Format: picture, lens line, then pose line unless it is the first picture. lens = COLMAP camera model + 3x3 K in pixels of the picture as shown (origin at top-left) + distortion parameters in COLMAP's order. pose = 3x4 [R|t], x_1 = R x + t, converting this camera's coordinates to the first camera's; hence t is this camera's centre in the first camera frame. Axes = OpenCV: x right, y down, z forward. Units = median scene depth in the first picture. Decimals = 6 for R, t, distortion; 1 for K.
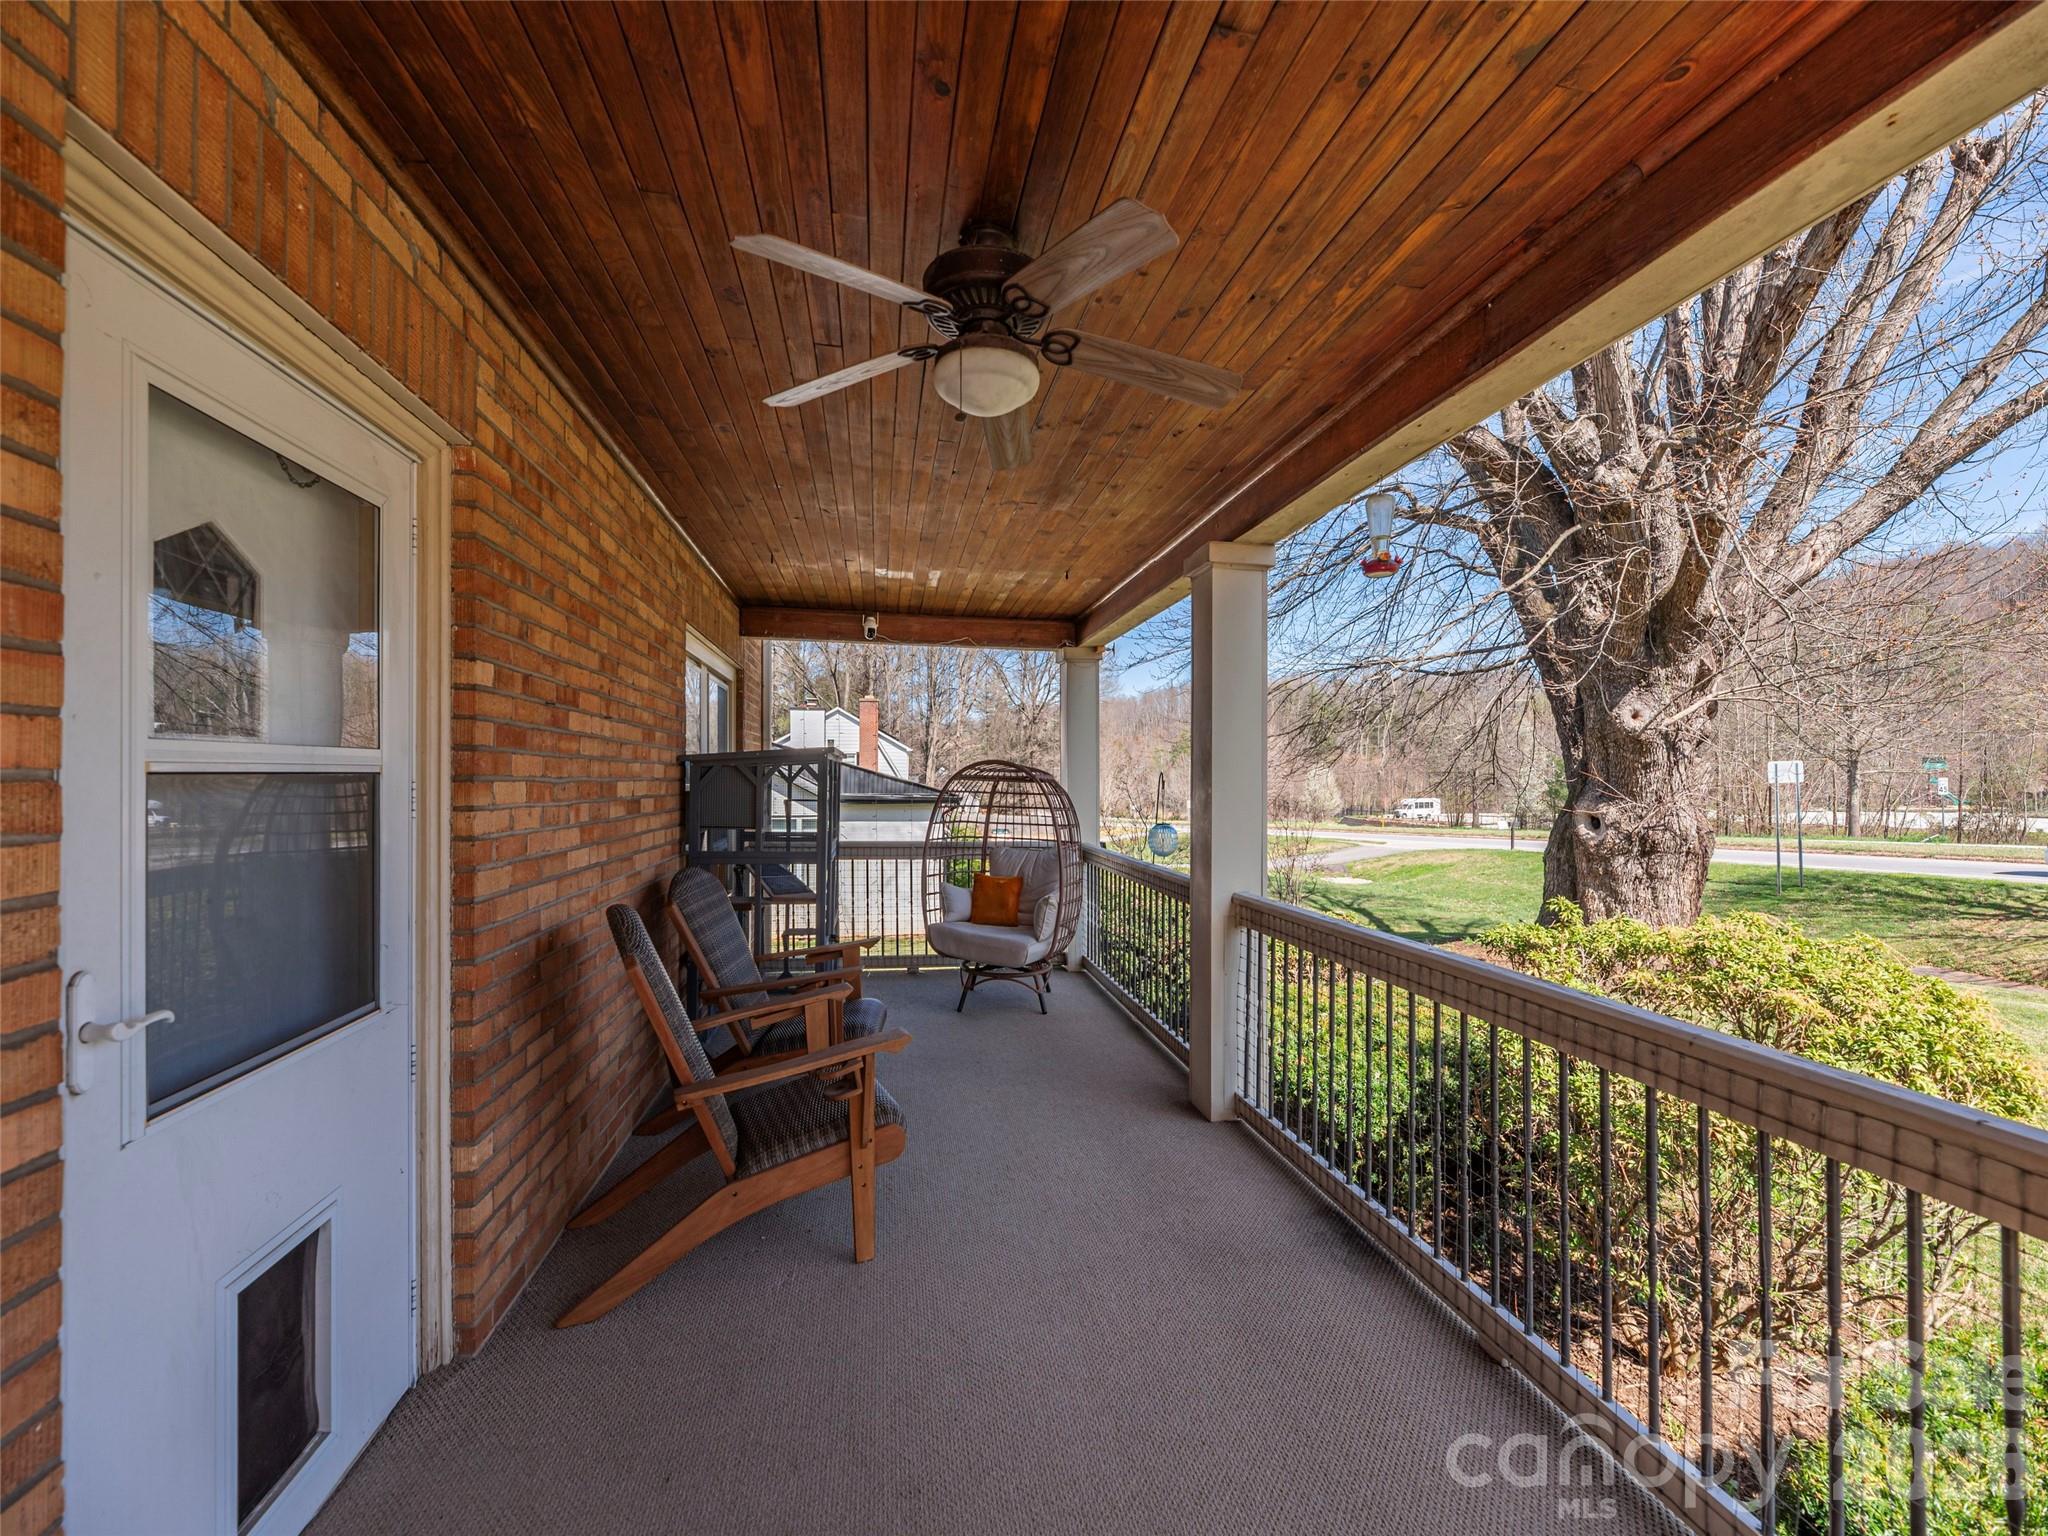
lens RADIAL K [[832.3, 0, 1024.0], [0, 832.3, 768.0], [0, 0, 1]] dist [0.000448, 0.000022]
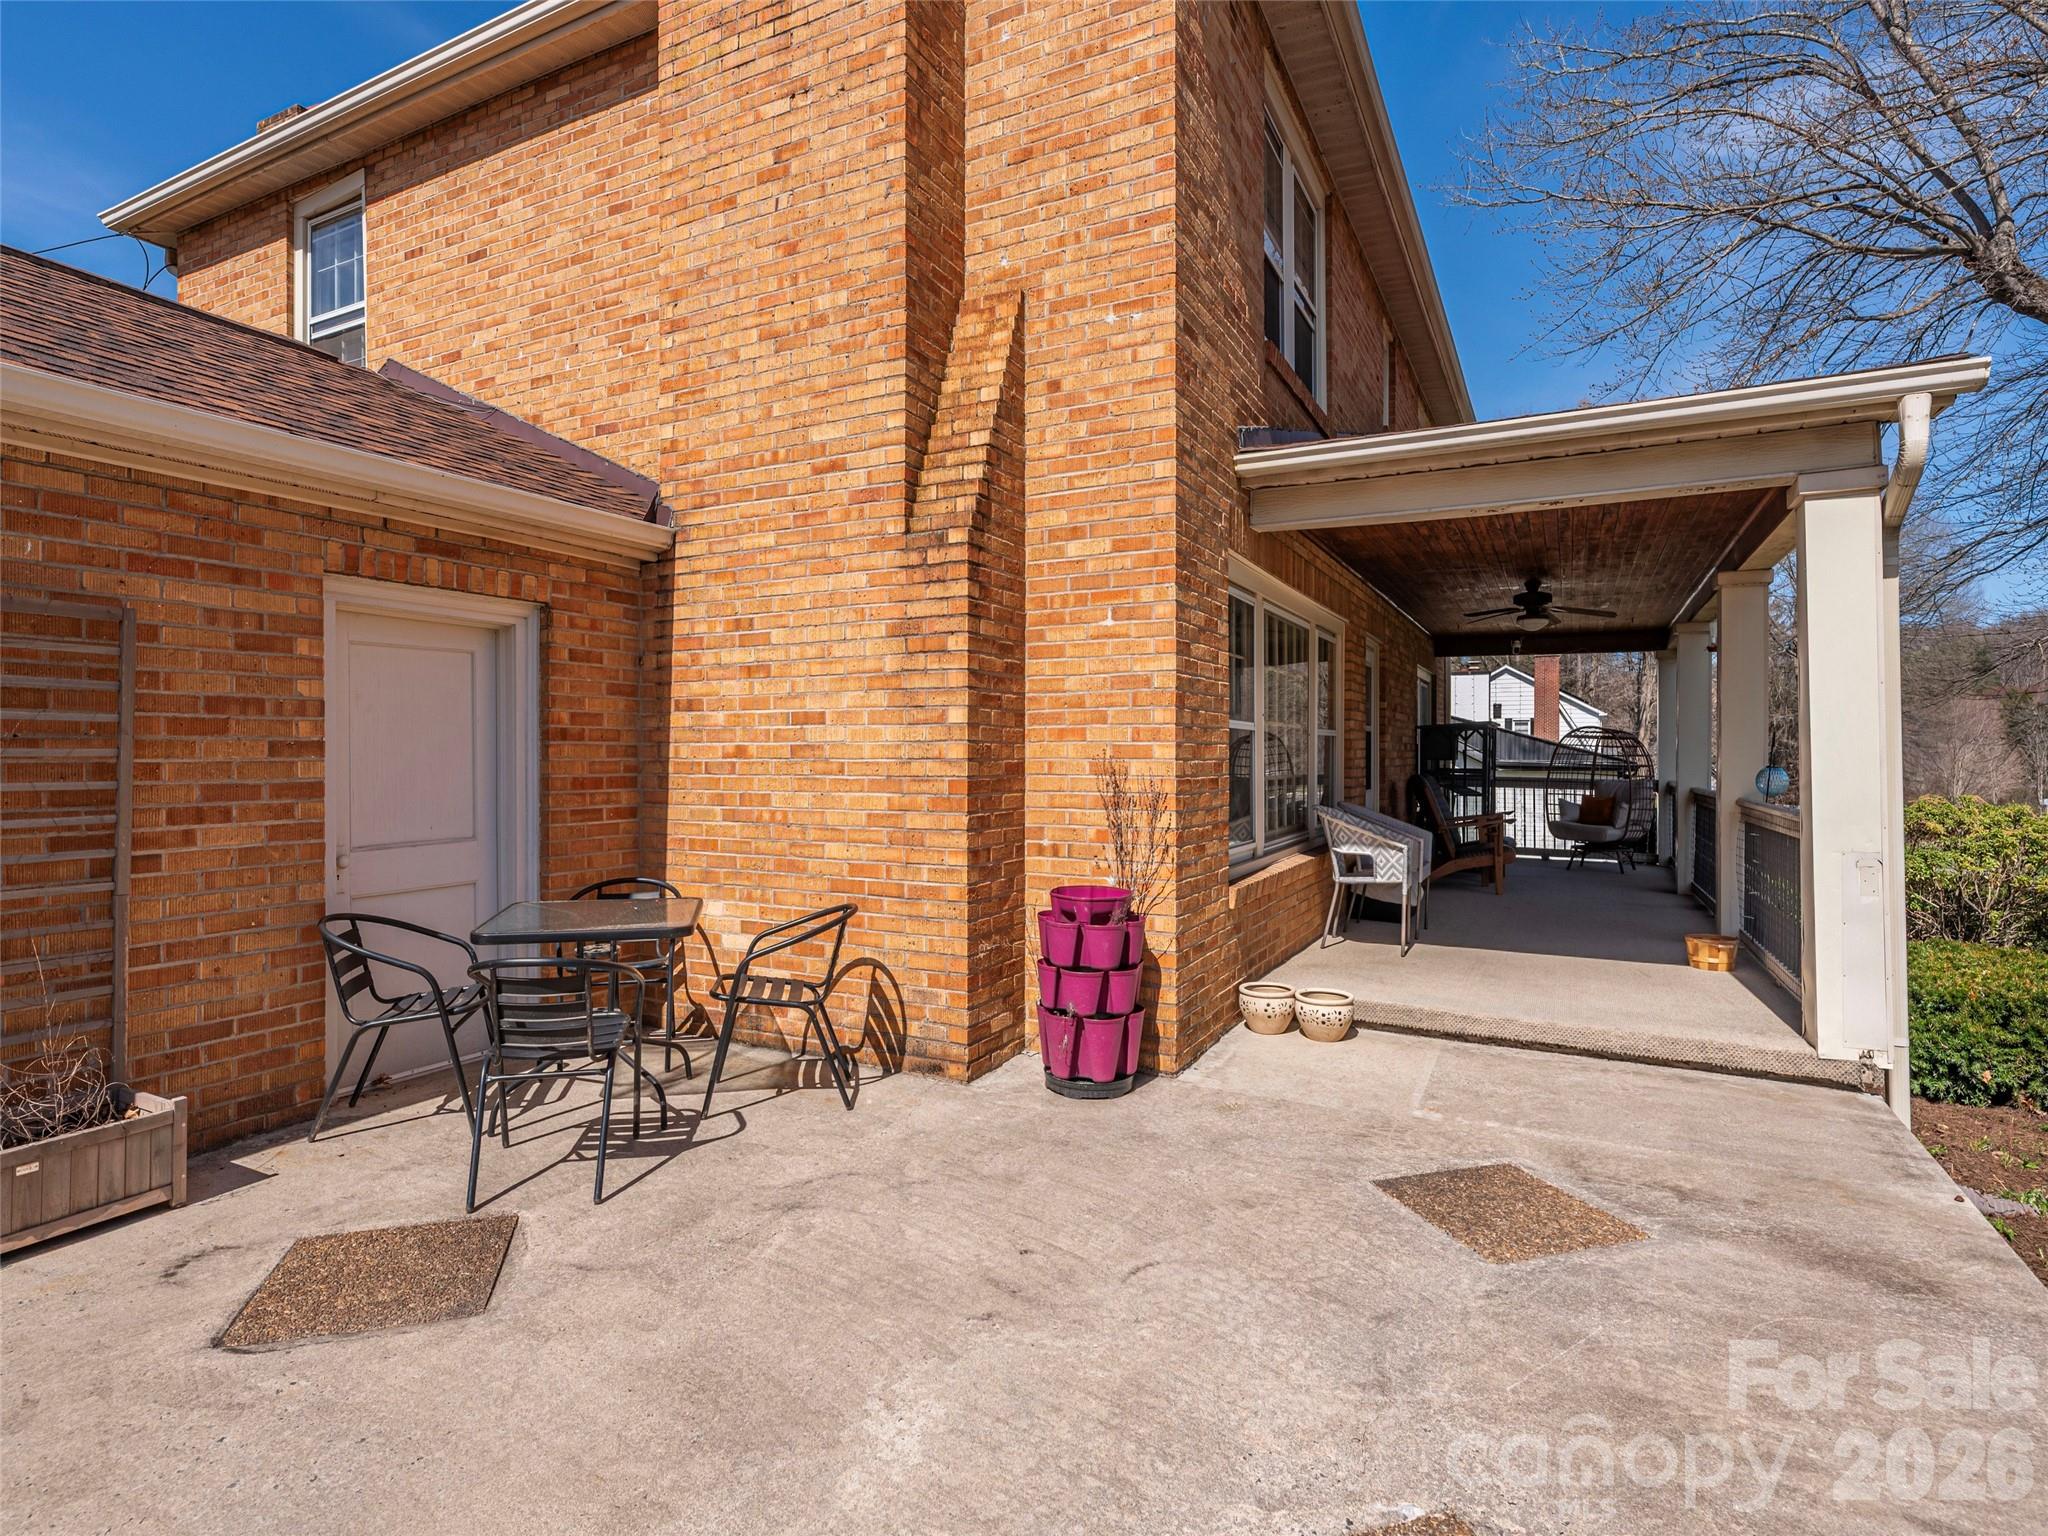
lens RADIAL K [[1077.5, 0, 993.6], [0, 1077.5, 743.8], [0, 0, 1]] dist [-0.000751, -0.000209]
pose [[0.787488, -0.000631, -0.616329, 0.313209], [0.002516, 0.999994, 0.002191, 0.015461], [0.616324, -0.003276, 0.787486, -1.309700]]
